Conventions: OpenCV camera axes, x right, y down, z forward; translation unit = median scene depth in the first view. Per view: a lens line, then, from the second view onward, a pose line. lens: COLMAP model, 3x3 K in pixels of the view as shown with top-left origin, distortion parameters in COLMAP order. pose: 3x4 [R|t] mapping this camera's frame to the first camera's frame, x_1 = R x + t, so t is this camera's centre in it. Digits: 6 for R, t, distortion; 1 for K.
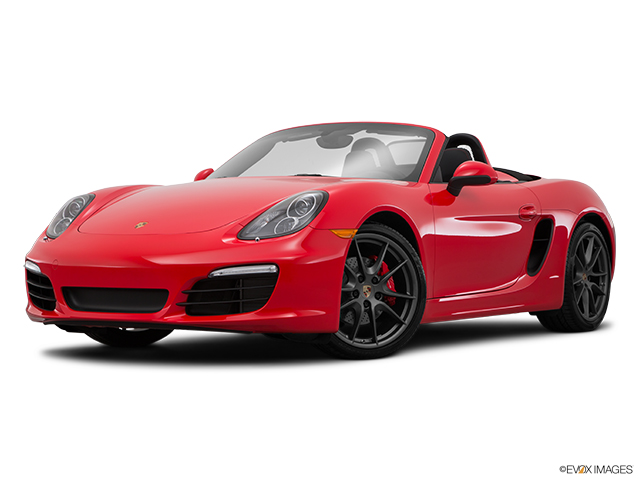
lens RADIAL K [[1321.0, 0, 320.2], [0, 1321.0, 238.1], [0, 0, 1]] dist [0.009547, 0.000000]
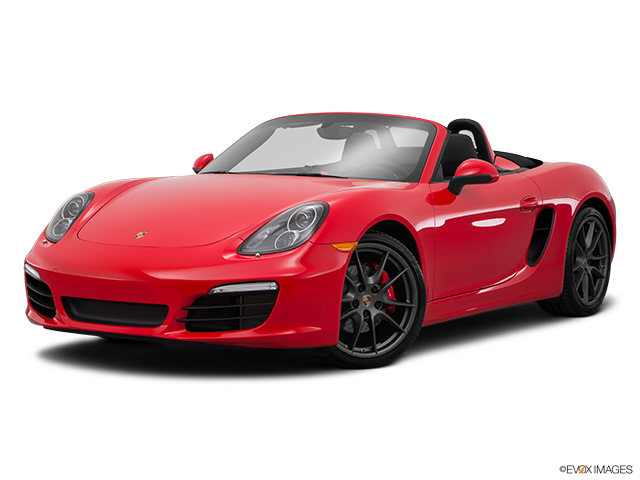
lens RADIAL K [[1321.0, 0, 322.0], [0, 1321.0, 240.2], [0, 0, 1]] dist [0.009547, 0.000000]
pose [[0.999979, 0.006212, 0.001865, -0.000645], [-0.006329, 0.997443, 0.071183, -0.073866], [-0.001418, -0.071193, 0.997462, 0.005777]]
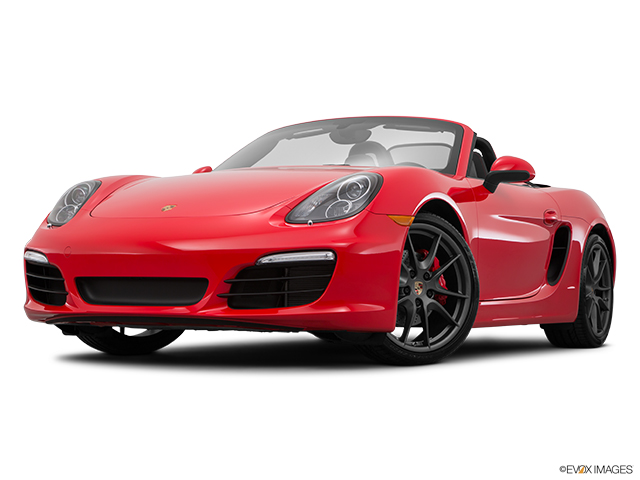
lens RADIAL K [[1218.6, 0, 317.8], [0, 1218.6, 234.4], [0, 0, 1]] dist [-0.000502, 0.000000]
pose [[0.995564, 0.017287, 0.092481, -0.105691], [-0.013168, 0.998901, -0.044975, 0.040586], [-0.093157, 0.043558, 0.994698, 0.178339]]
